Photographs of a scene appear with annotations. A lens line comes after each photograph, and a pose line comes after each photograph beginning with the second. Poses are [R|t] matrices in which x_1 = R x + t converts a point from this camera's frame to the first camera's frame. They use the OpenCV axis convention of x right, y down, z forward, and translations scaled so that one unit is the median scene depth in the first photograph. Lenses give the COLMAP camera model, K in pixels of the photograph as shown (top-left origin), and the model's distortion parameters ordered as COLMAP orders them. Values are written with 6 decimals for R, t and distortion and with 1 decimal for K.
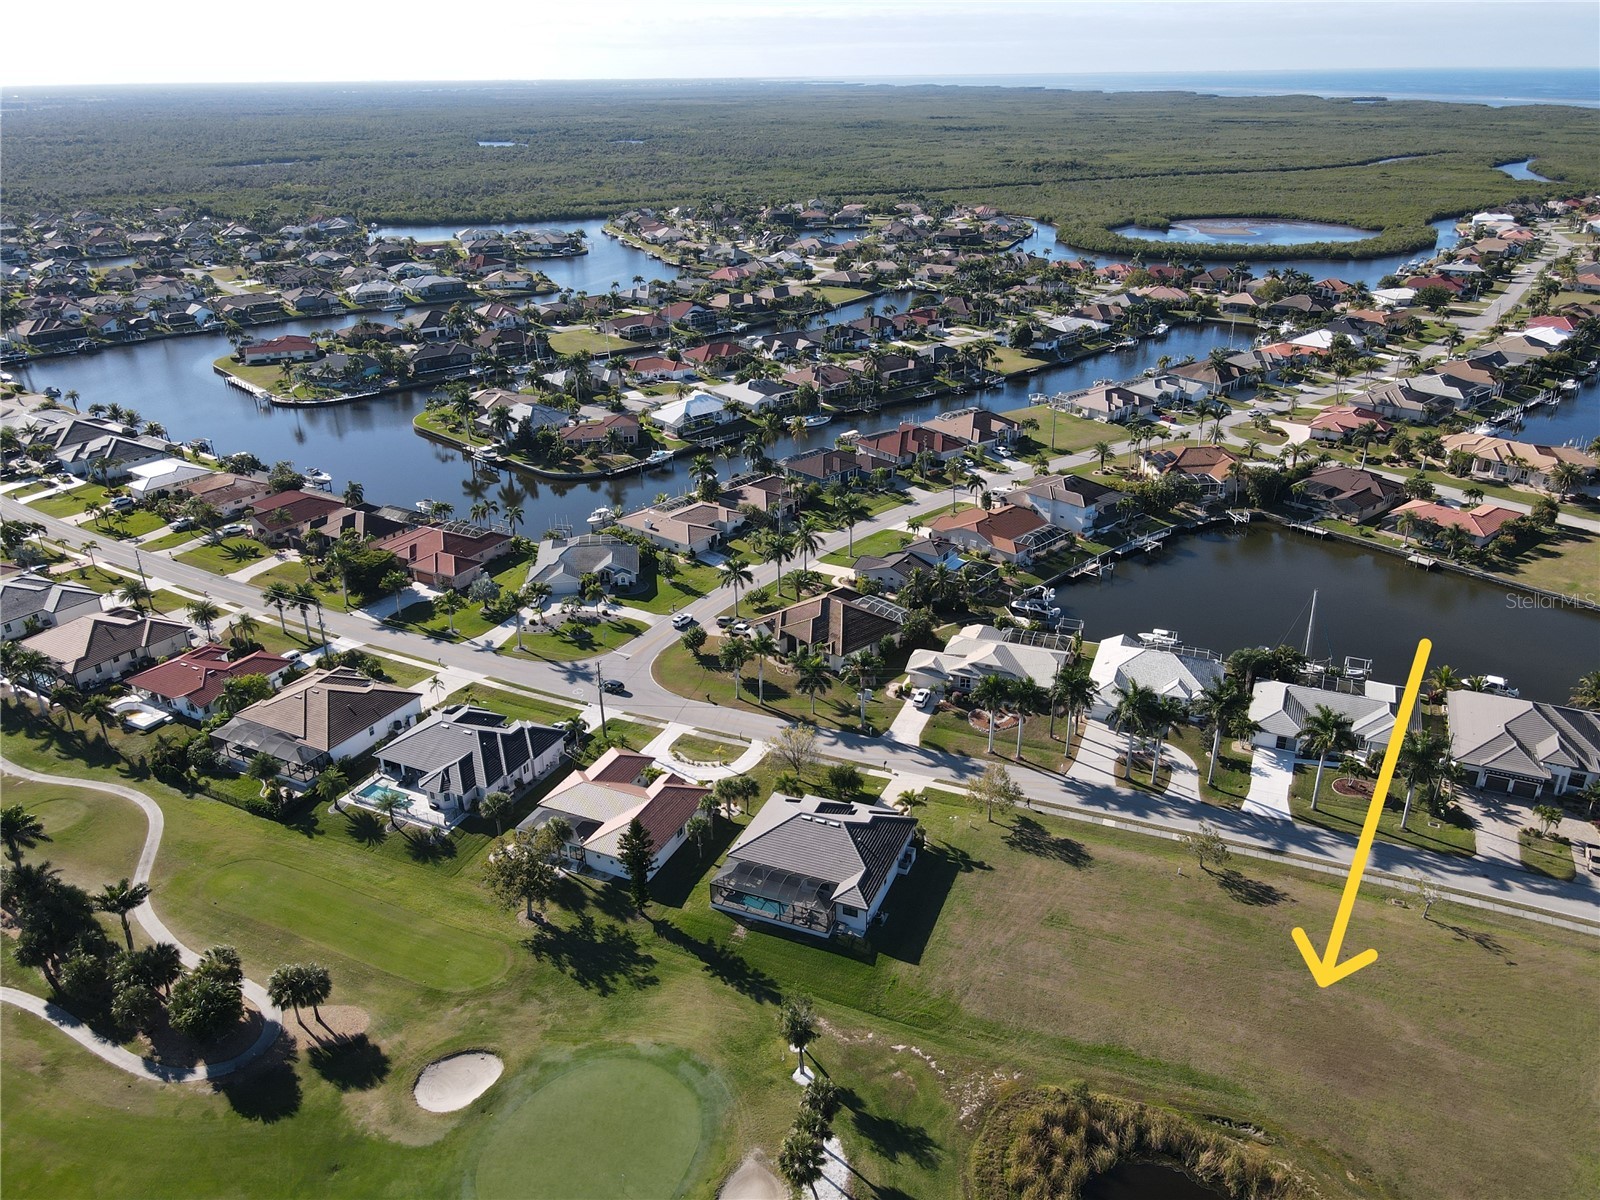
lens RADIAL K [[1189.8, 0, 792.6], [0, 1189.8, 576.2], [0, 0, 1]] dist [0.004429, 0.009463]
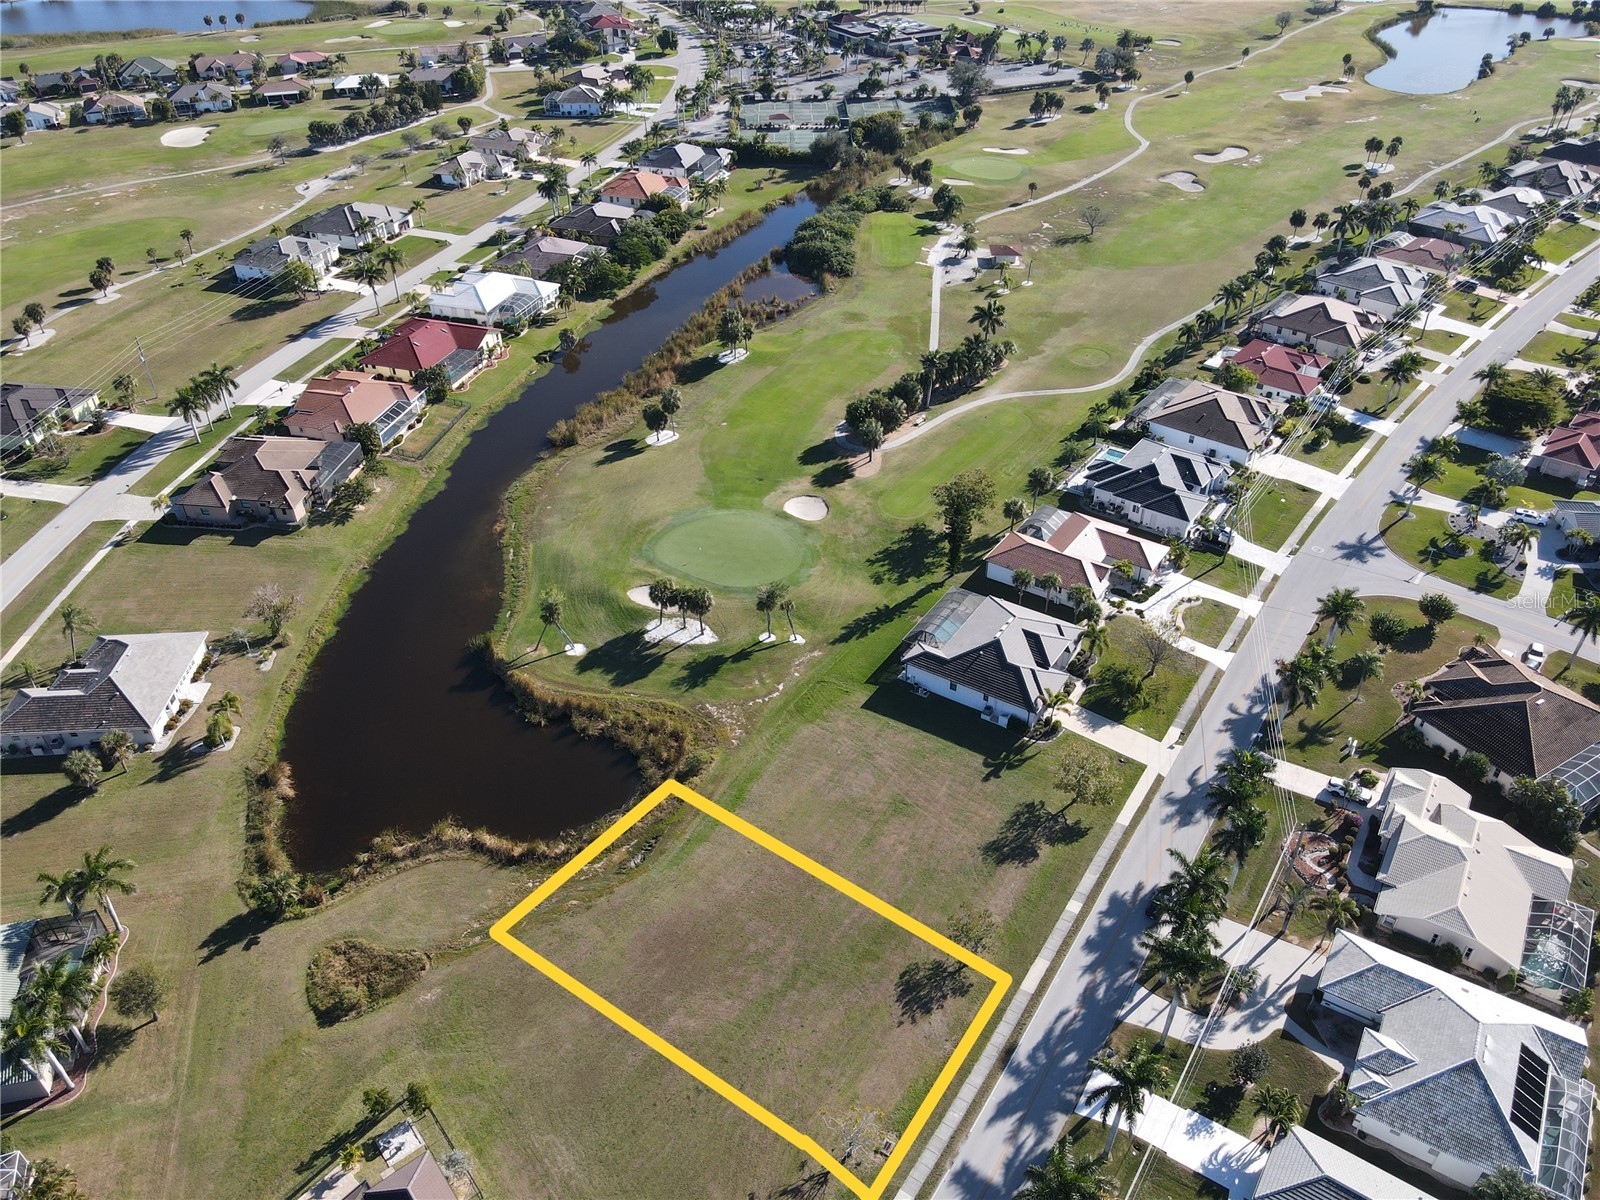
lens RADIAL K [[1190.5, 0, 795.3], [0, 1190.5, 580.3], [0, 0, 1]] dist [-0.000612, 0.030960]
pose [[-0.183357, 0.577421, -0.795591, 0.639901], [-0.373359, 0.707766, 0.599726, -0.288783], [0.909386, 0.407005, 0.085811, 0.515236]]
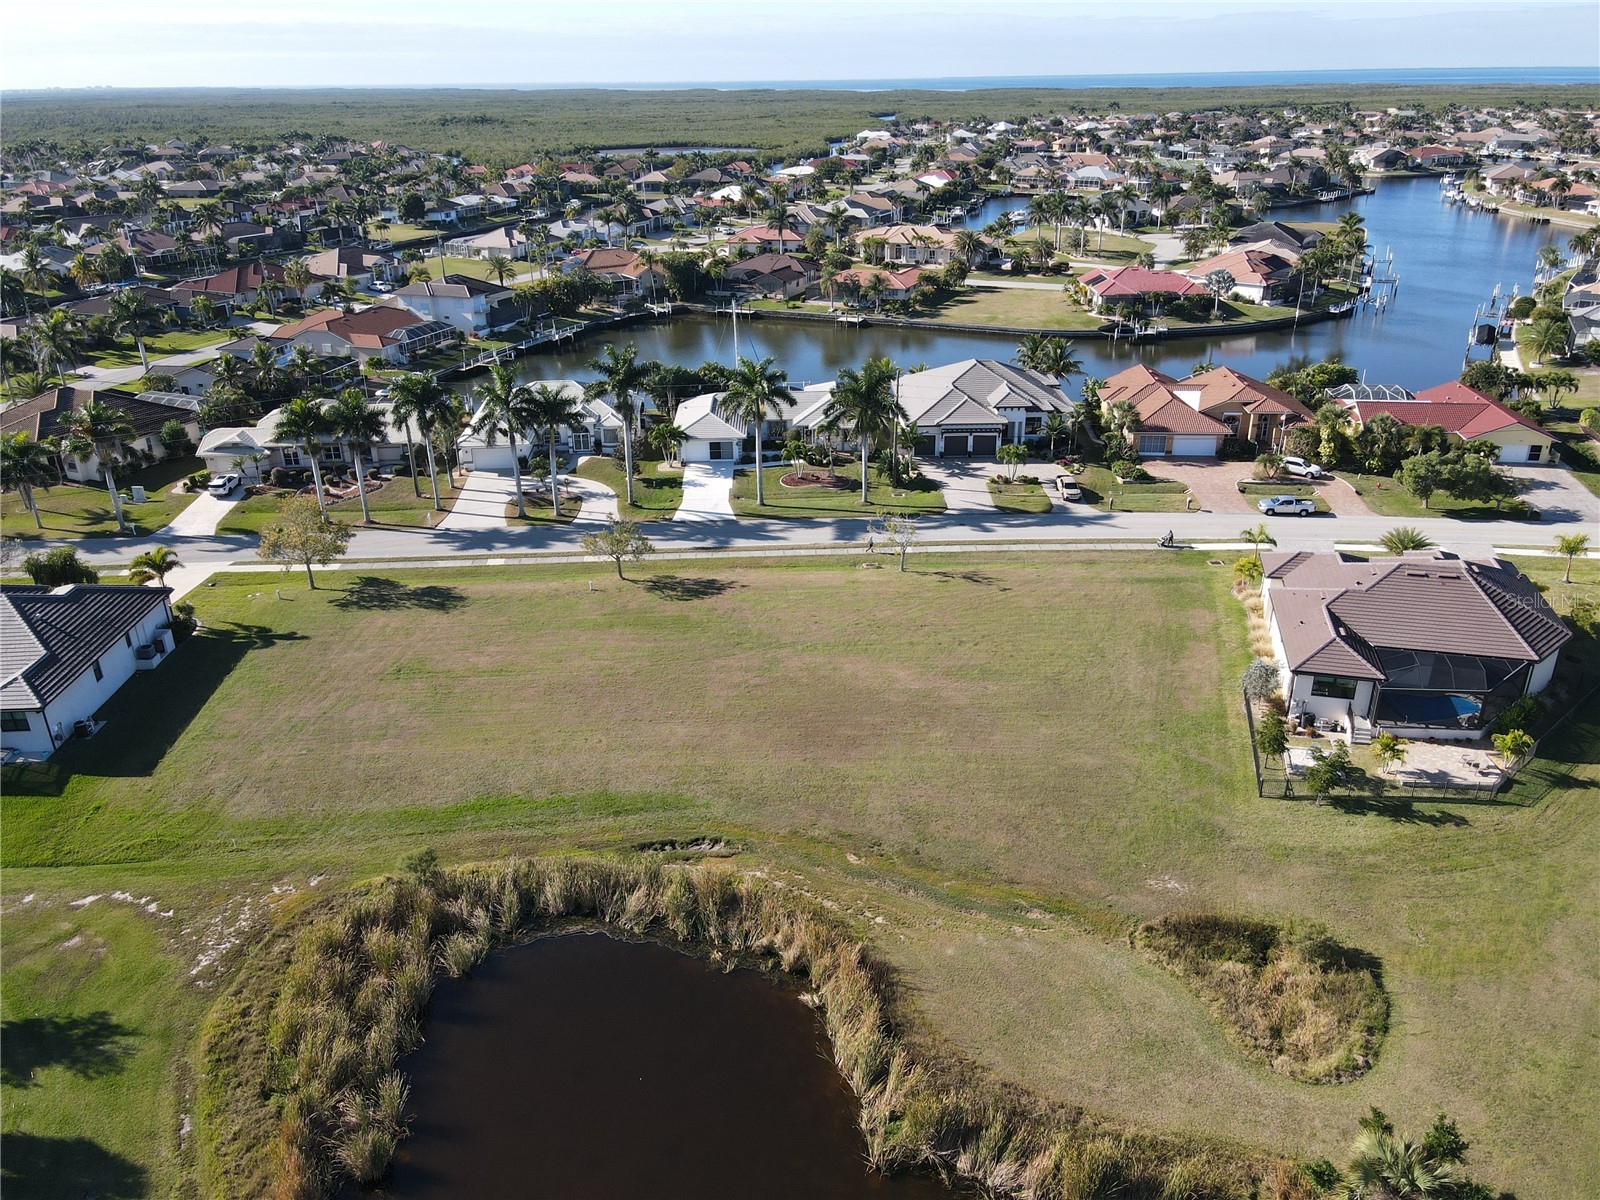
lens RADIAL K [[1182.3, 0, 798.3], [0, 1182.3, 596.1], [0, 0, 1]] dist [-0.007438, 0.040109]
pose [[0.901438, -0.175793, 0.395609, 0.115034], [0.173037, 0.983978, 0.042957, 0.176921], [-0.396822, 0.029732, 0.917414, 0.228671]]
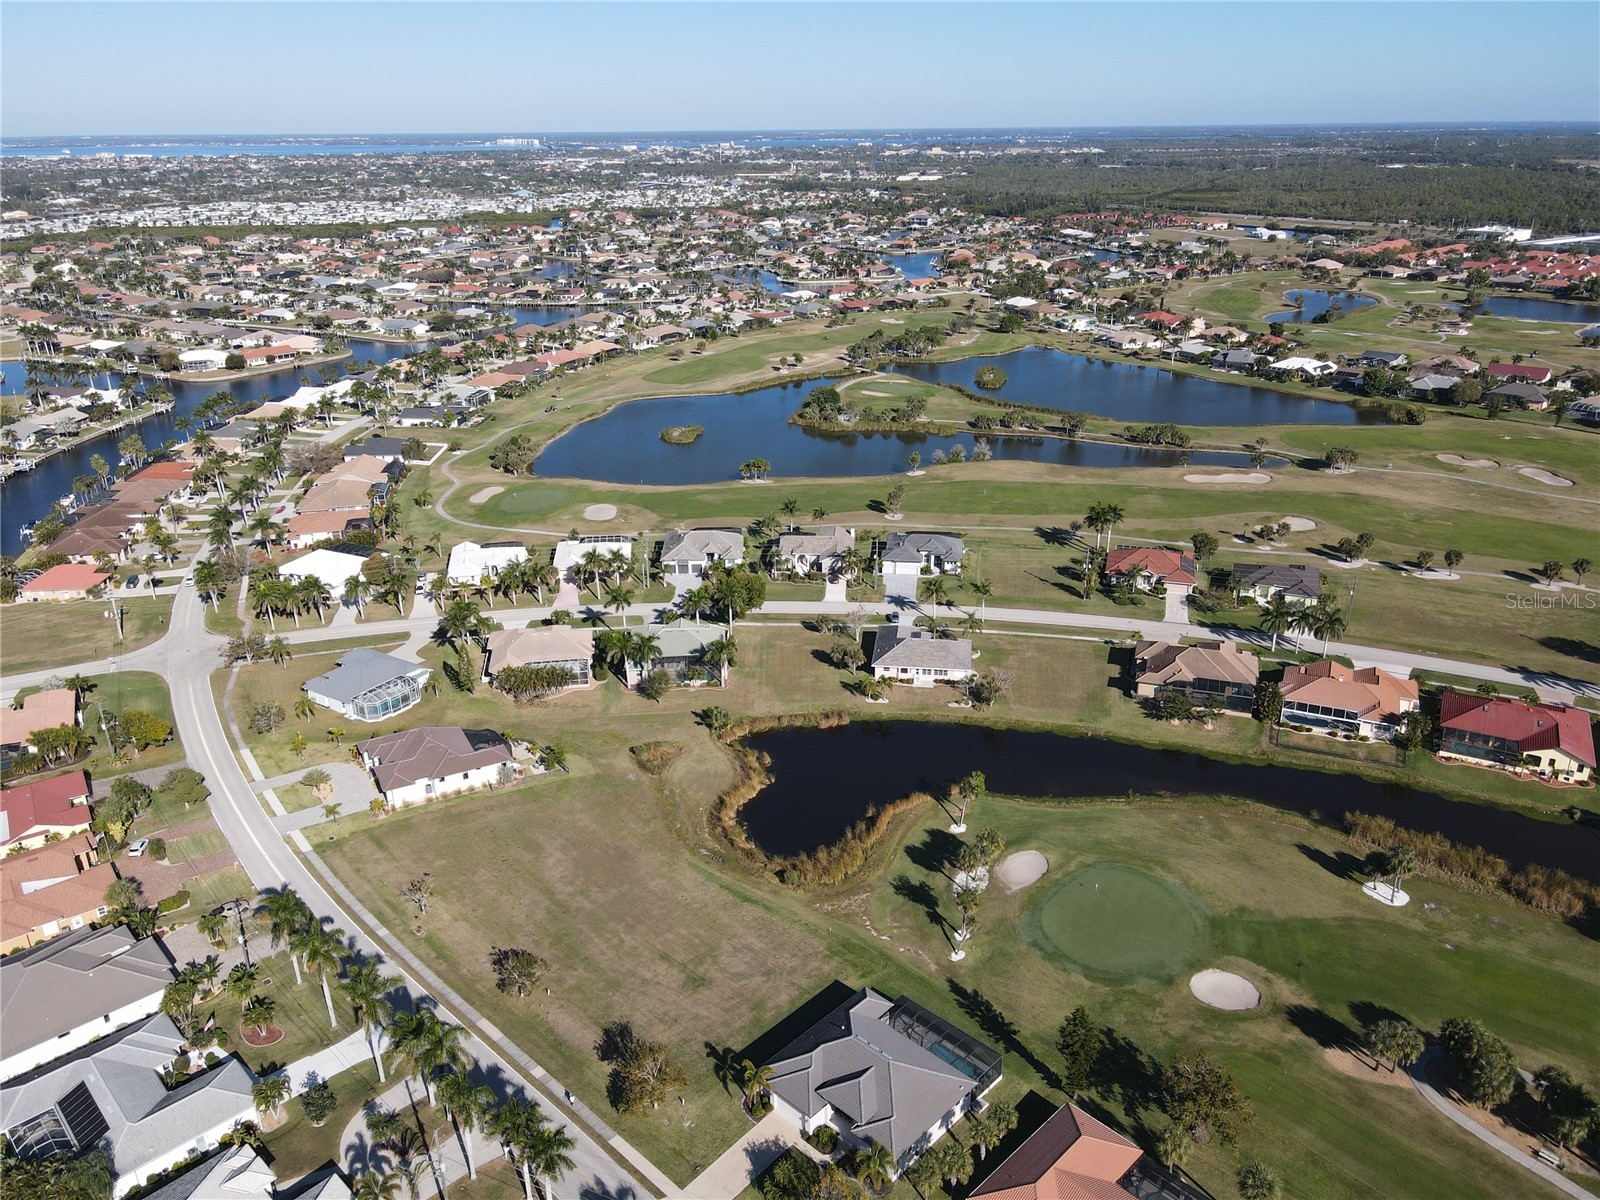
lens RADIAL K [[1179.3, 0, 798.4], [0, 1179.3, 595.9], [0, 0, 1]] dist [-0.005158, 0.041688]
pose [[-0.931507, -0.117089, 0.344363, -0.140572], [0.160307, 0.717691, 0.677658, -0.482155], [-0.326493, 0.686447, -0.649764, 0.984376]]
